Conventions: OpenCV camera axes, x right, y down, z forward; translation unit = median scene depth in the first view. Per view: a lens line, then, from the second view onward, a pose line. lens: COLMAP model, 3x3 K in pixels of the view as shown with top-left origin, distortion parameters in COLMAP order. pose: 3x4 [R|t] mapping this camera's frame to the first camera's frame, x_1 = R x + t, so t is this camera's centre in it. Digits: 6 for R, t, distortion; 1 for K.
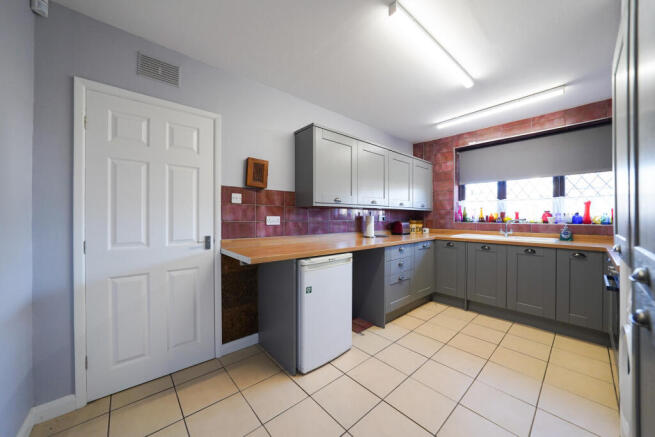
lens RADIAL K [[232.4, 0, 323.9], [0, 232.4, 216.7], [0, 0, 1]] dist [-0.001699, -0.000077]
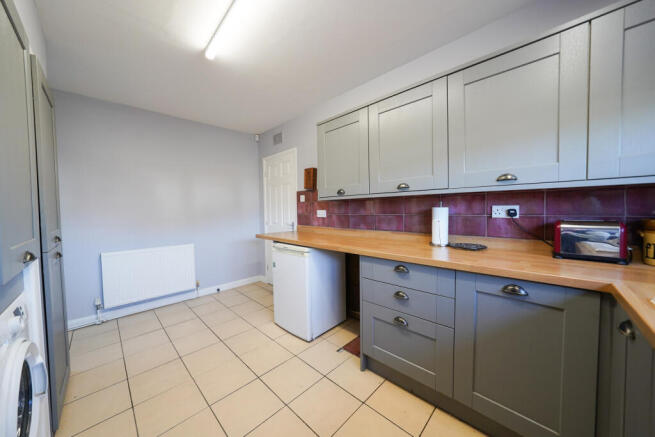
lens RADIAL K [[232.4, 0, 323.9], [0, 232.4, 216.7], [0, 0, 1]] dist [-0.001699, -0.000077]
pose [[0.077048, 0.029321, -0.996596, 0.827107], [0.016024, 0.999402, 0.030642, -0.004029], [0.996899, -0.018331, 0.076532, 0.747925]]
